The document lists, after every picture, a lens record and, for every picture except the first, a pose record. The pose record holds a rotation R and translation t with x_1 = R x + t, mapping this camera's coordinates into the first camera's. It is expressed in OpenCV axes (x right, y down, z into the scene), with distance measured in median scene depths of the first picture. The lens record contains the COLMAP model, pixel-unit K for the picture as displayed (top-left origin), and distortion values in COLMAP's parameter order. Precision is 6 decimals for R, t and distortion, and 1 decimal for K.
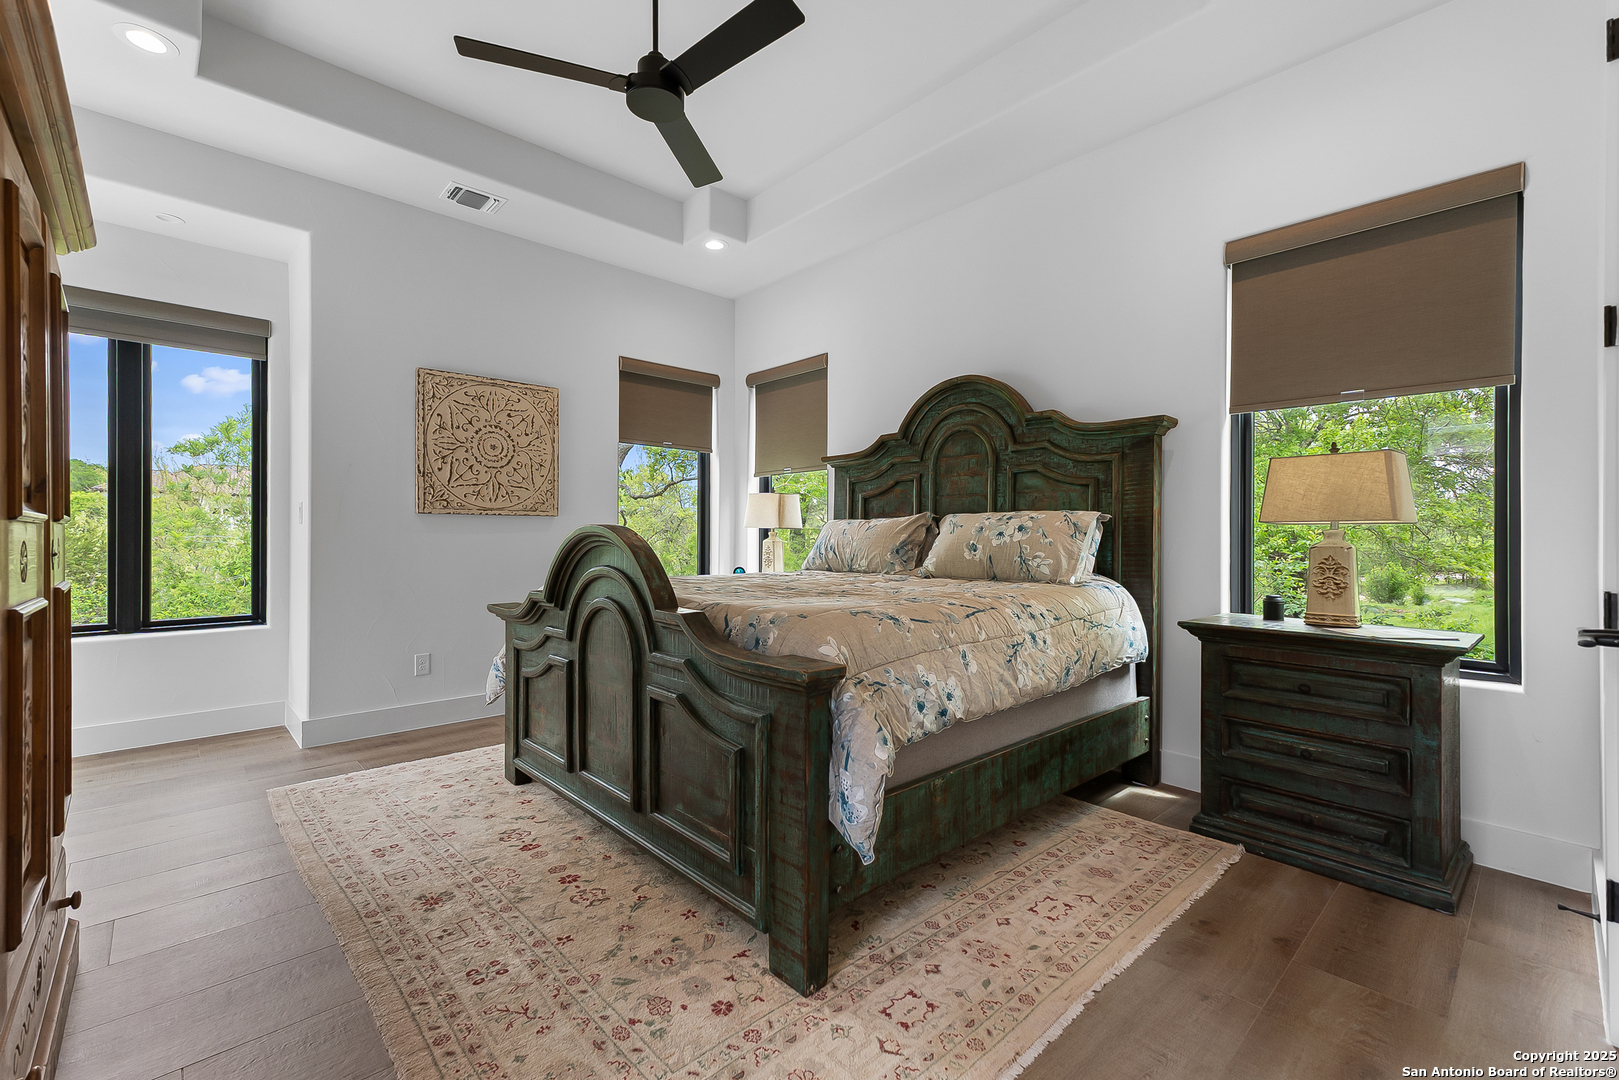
lens RADIAL K [[692.2, 0, 804.4], [0, 692.2, 529.8], [0, 0, 1]] dist [0.009522, 0.000236]
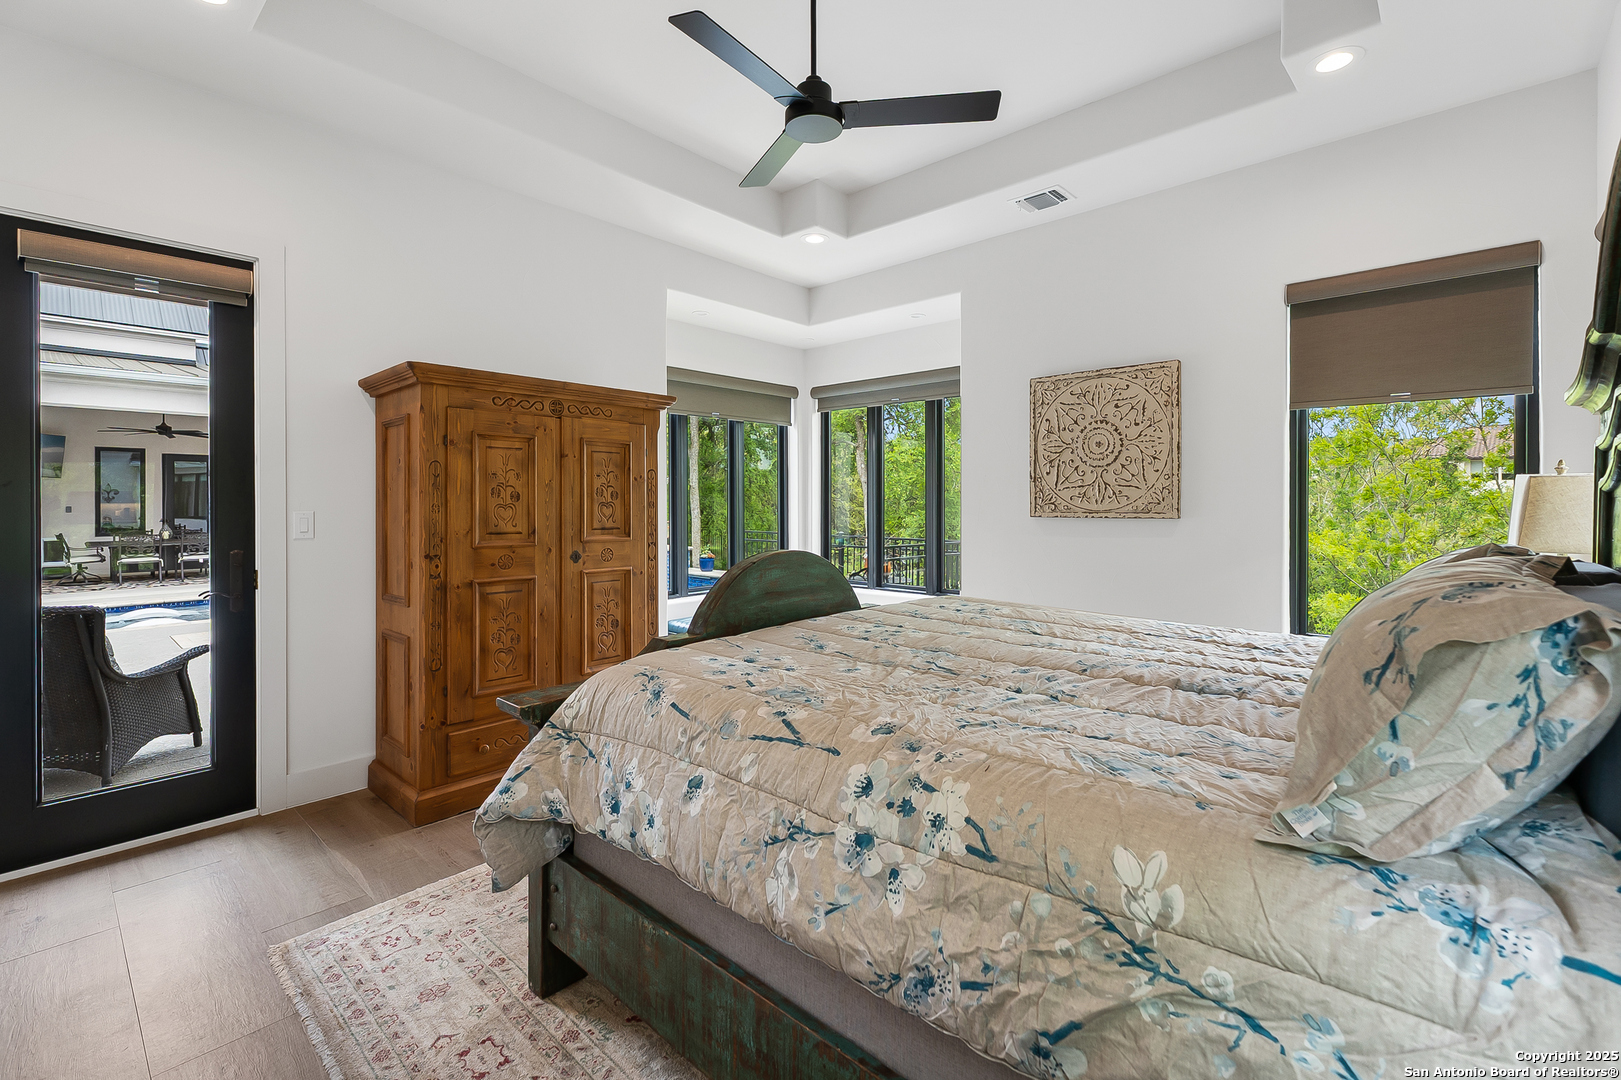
lens RADIAL K [[714.1, 0, 803.5], [0, 714.1, 505.0], [0, 0, 1]] dist [0.000186, 0.000025]
pose [[0.073365, 0.000688, -0.997305, 0.484672], [0.011754, 0.999930, 0.001554, -0.045779], [0.997236, -0.011837, 0.073352, 0.553442]]
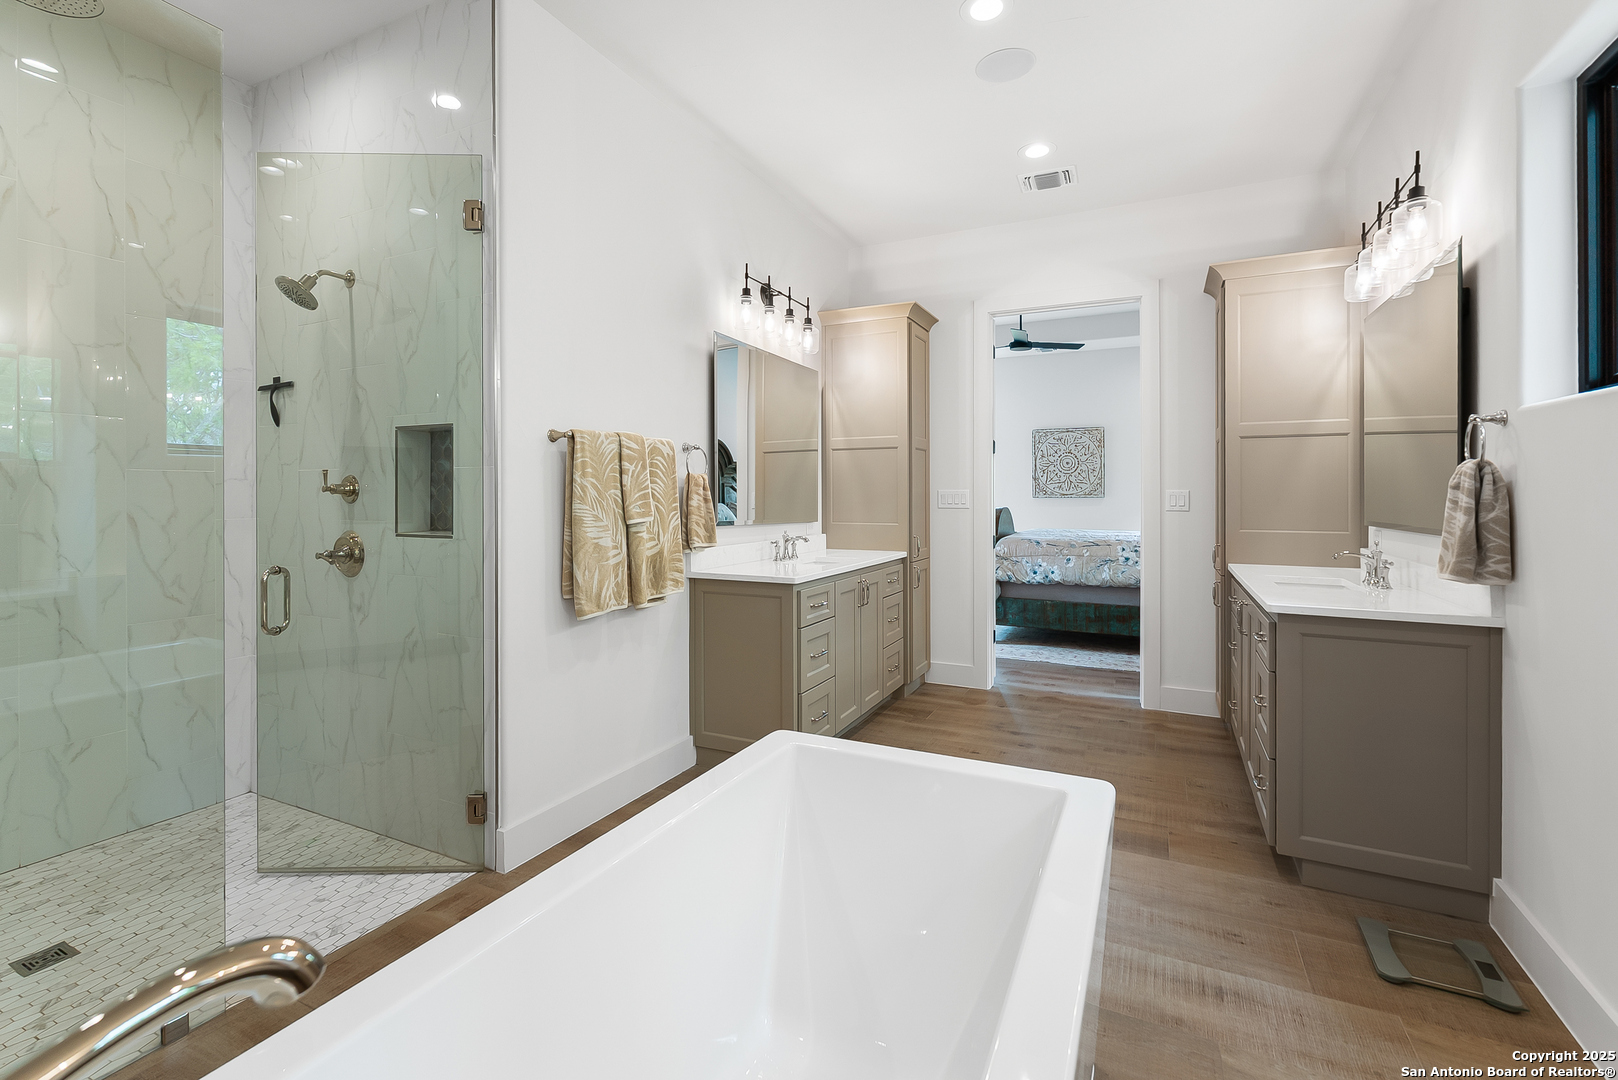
lens RADIAL K [[712.8, 0, 802.0], [0, 712.8, 505.1], [0, 0, 1]] dist [0.000186, 0.000025]
pose [[0.351940, 0.006053, -0.936003, 1.230676], [0.012319, 0.999863, 0.011098, -0.032189], [0.935942, -0.015436, 0.351817, -0.444211]]
